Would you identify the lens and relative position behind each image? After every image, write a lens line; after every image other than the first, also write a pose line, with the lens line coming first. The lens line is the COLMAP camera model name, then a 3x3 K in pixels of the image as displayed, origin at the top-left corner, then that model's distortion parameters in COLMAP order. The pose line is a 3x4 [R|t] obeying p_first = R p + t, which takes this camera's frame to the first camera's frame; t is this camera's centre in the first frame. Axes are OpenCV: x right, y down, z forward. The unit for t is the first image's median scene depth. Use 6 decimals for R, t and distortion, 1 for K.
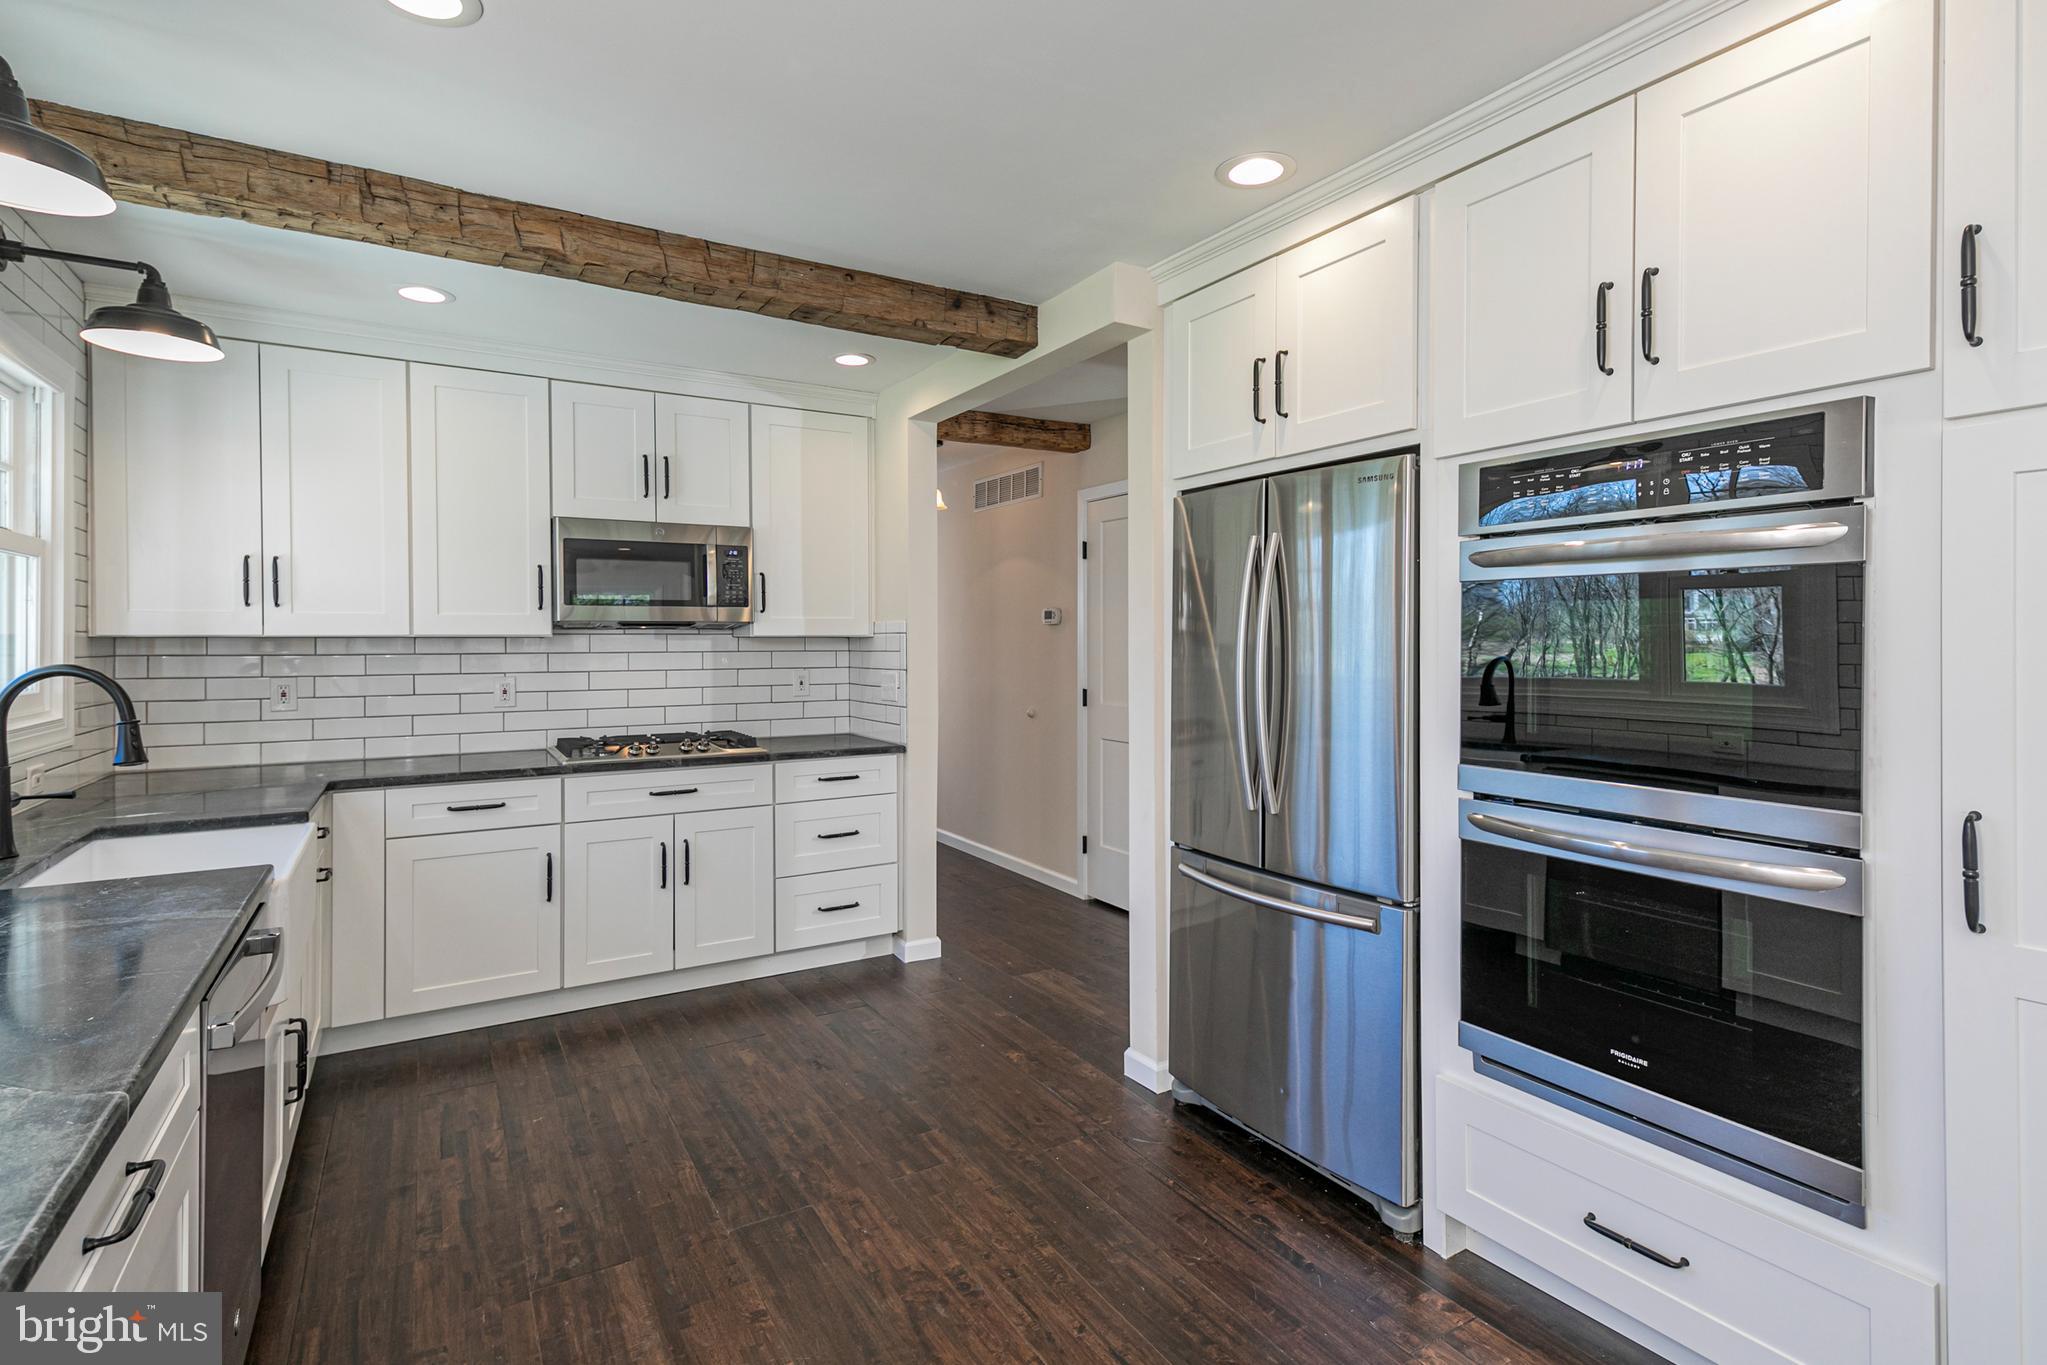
lens RADIAL K [[995.1, 0, 1021.8], [0, 995.1, 643.8], [0, 0, 1]] dist [0.022172, -0.000906]
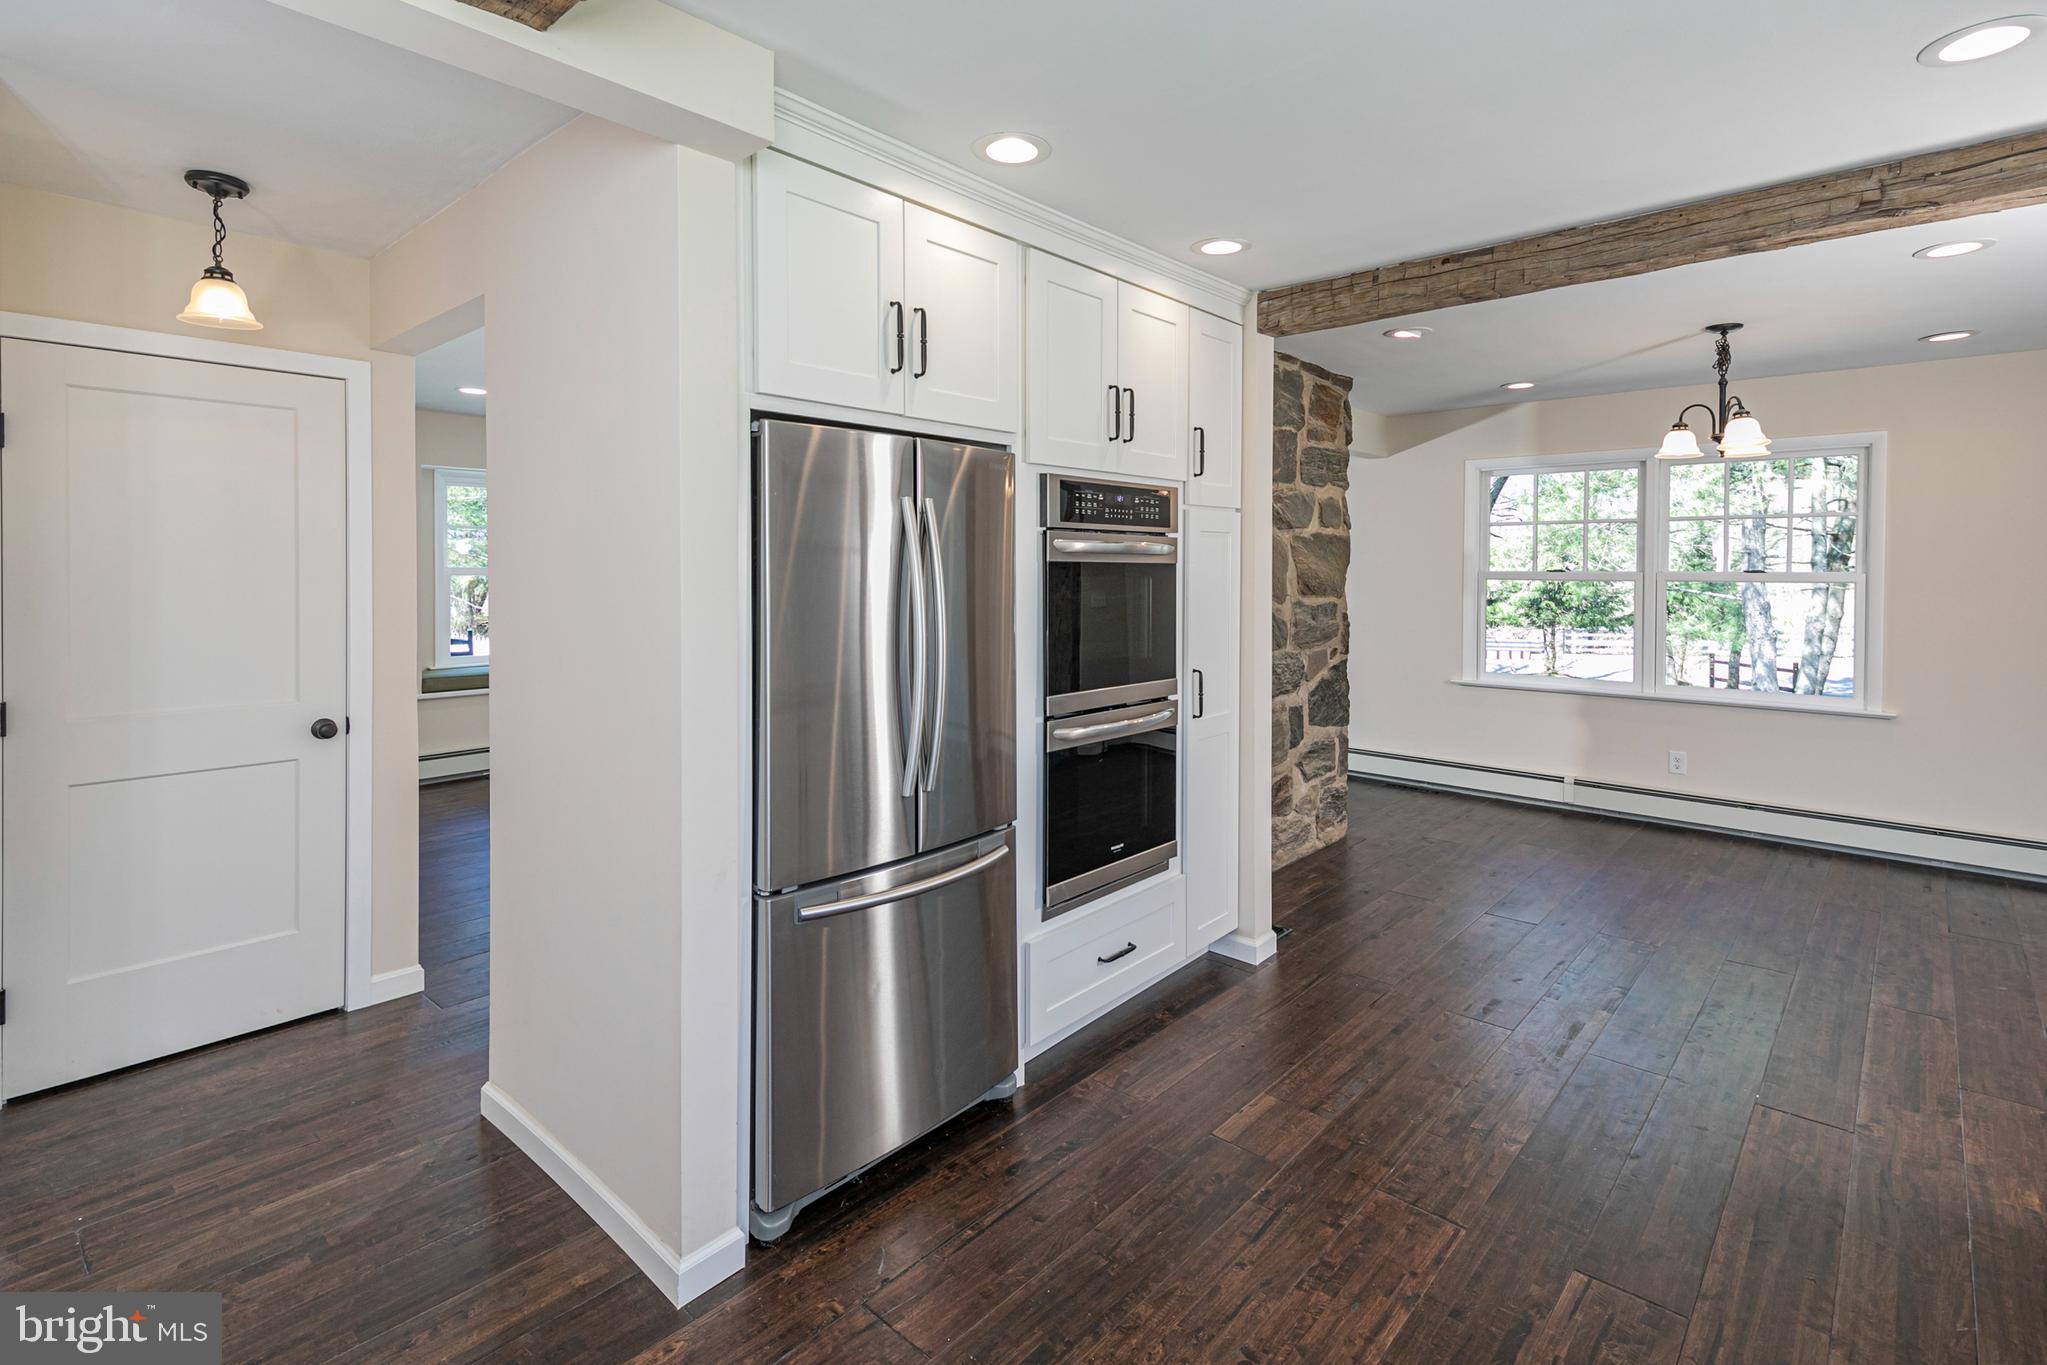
lens RADIAL K [[985.9, 0, 1022.3], [0, 985.9, 577.8], [0, 0, 1]] dist [0.021954, -0.000335]
pose [[-0.291830, -0.011078, 0.956406, -0.560332], [0.001365, 0.999927, 0.011999, -0.038074], [-0.956469, 0.004807, -0.291794, 0.975714]]
